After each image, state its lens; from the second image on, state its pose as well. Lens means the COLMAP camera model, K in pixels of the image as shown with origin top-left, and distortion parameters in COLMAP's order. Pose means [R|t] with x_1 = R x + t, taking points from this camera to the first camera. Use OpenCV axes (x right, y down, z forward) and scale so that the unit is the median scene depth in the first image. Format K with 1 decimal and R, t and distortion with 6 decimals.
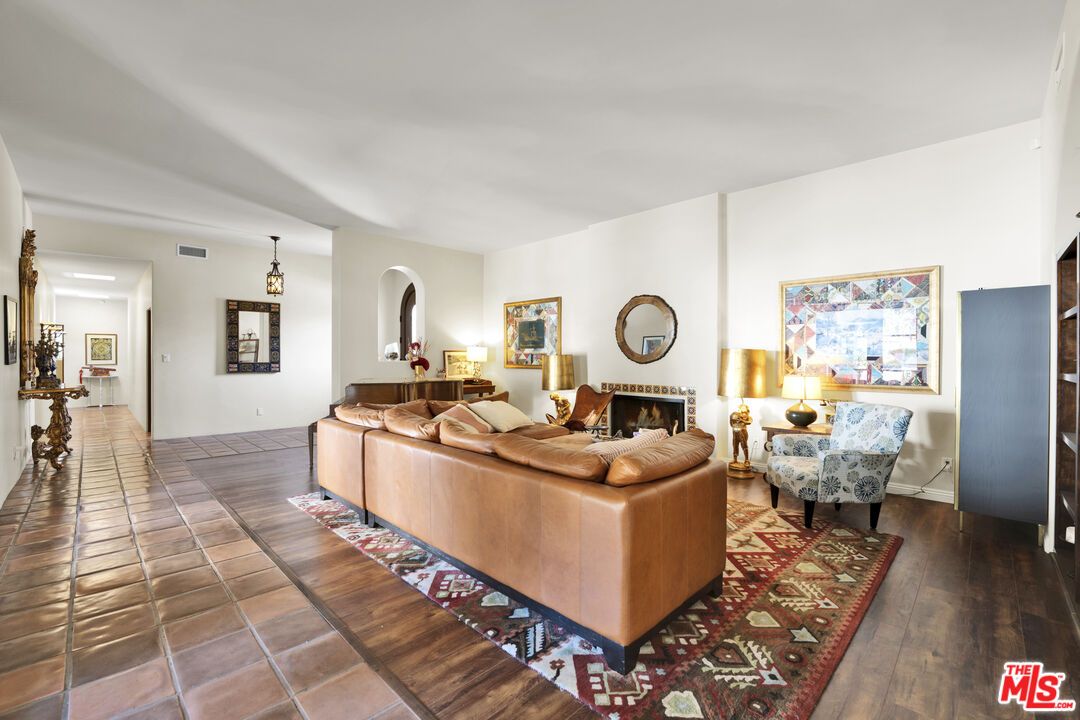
lens RADIAL K [[457.1, 0, 538.9], [0, 457.1, 363.7], [0, 0, 1]] dist [-0.003754, -0.000151]
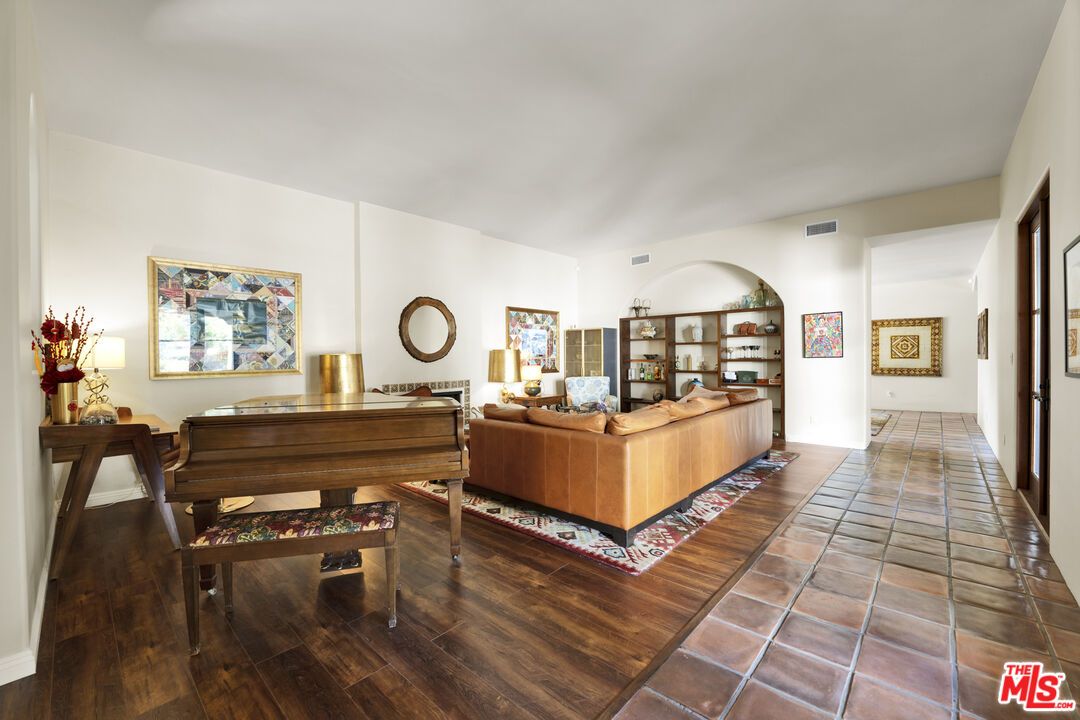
lens RADIAL K [[431.2, 0, 541.1], [0, 431.2, 356.8], [0, 0, 1]] dist [-0.004559, -0.000173]
pose [[-0.032010, -0.004881, 0.999476, -1.058724], [0.026983, 0.999619, 0.005746, -0.015465], [-0.999123, 0.027153, -0.031866, 1.051275]]
